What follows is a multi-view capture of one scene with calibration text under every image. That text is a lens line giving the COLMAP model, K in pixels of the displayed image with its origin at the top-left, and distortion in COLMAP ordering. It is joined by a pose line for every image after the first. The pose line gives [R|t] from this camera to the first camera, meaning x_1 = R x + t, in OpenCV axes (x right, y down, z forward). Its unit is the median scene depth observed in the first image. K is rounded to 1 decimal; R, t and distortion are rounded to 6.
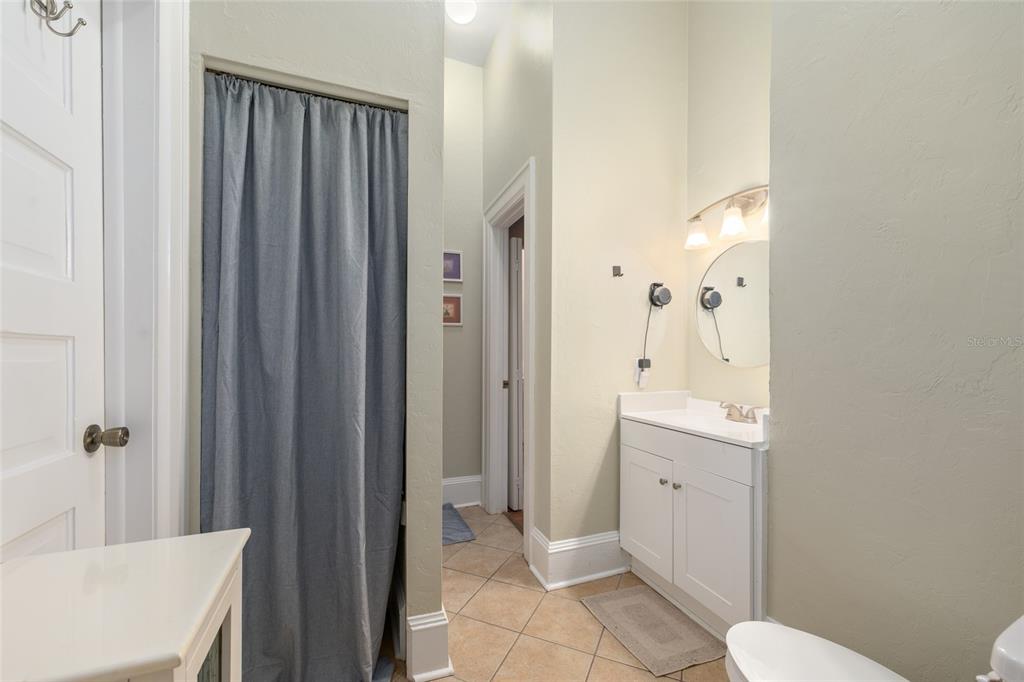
lens RADIAL K [[410.8, 0, 516.0], [0, 410.8, 347.5], [0, 0, 1]] dist [0.005387, -0.000327]
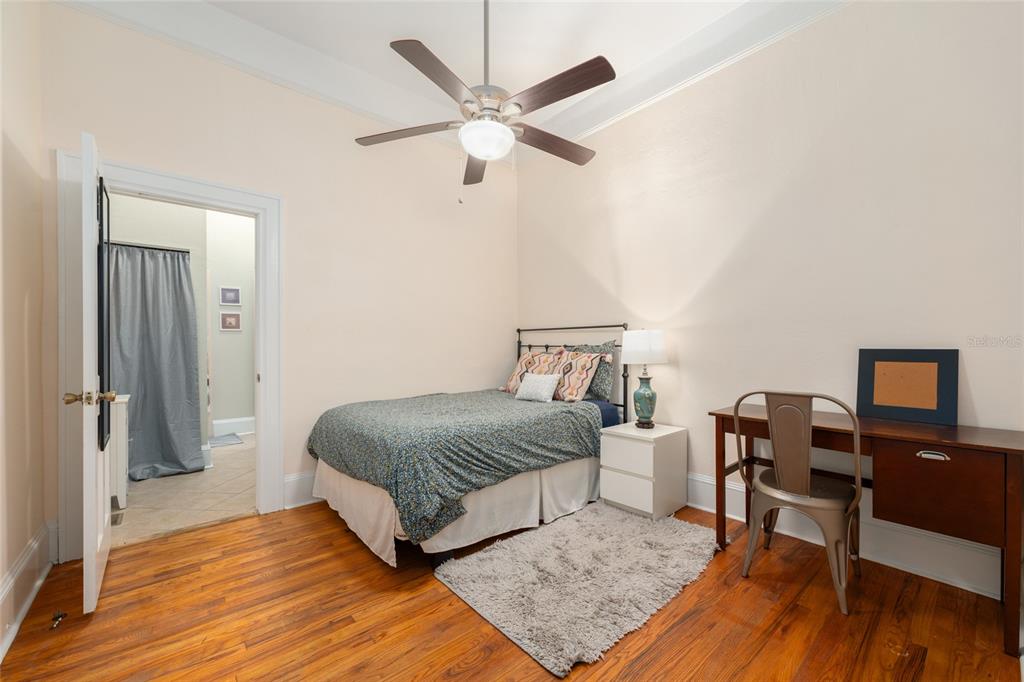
lens RADIAL K [[410.8, 0, 526.8], [0, 410.8, 345.2], [0, 0, 1]] dist [0.005387, -0.000327]
pose [[0.938648, -0.005878, 0.344827, 0.570337], [0.003348, 0.999963, 0.007932, -0.001315], [-0.344861, -0.006291, 0.938633, -1.495623]]
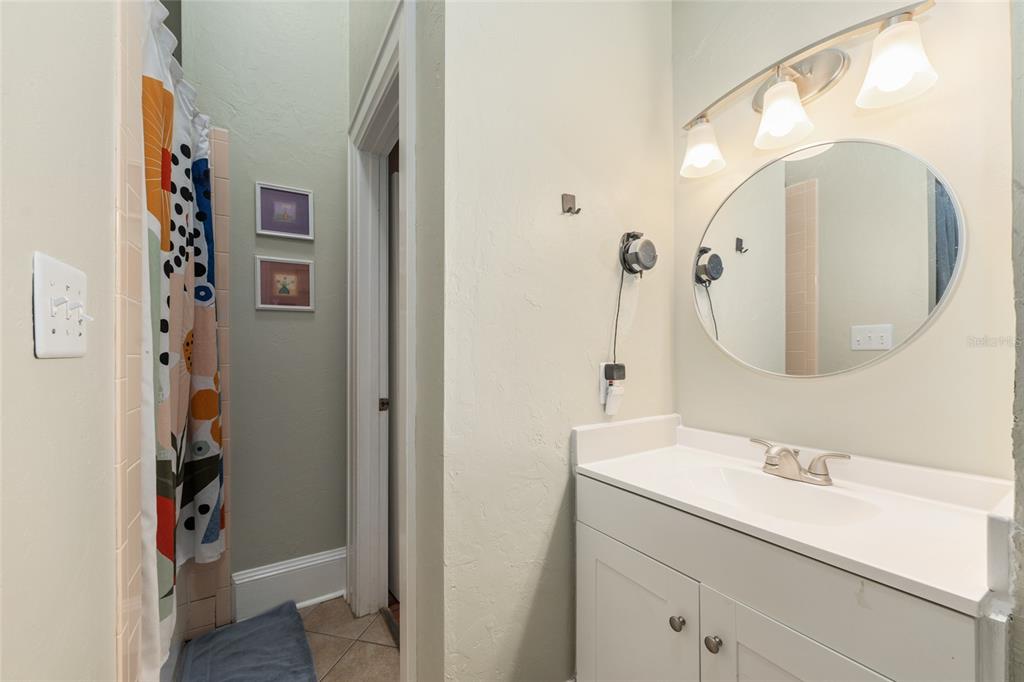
lens RADIAL K [[410.8, 0, 512.7], [0, 410.8, 341.7], [0, 0, 1]] dist [0.005387, -0.000327]
pose [[0.981945, -0.002404, 0.189153, 0.067573], [0.004521, 0.999932, -0.010759, 0.002705], [-0.189114, 0.011420, 0.981889, 0.471114]]
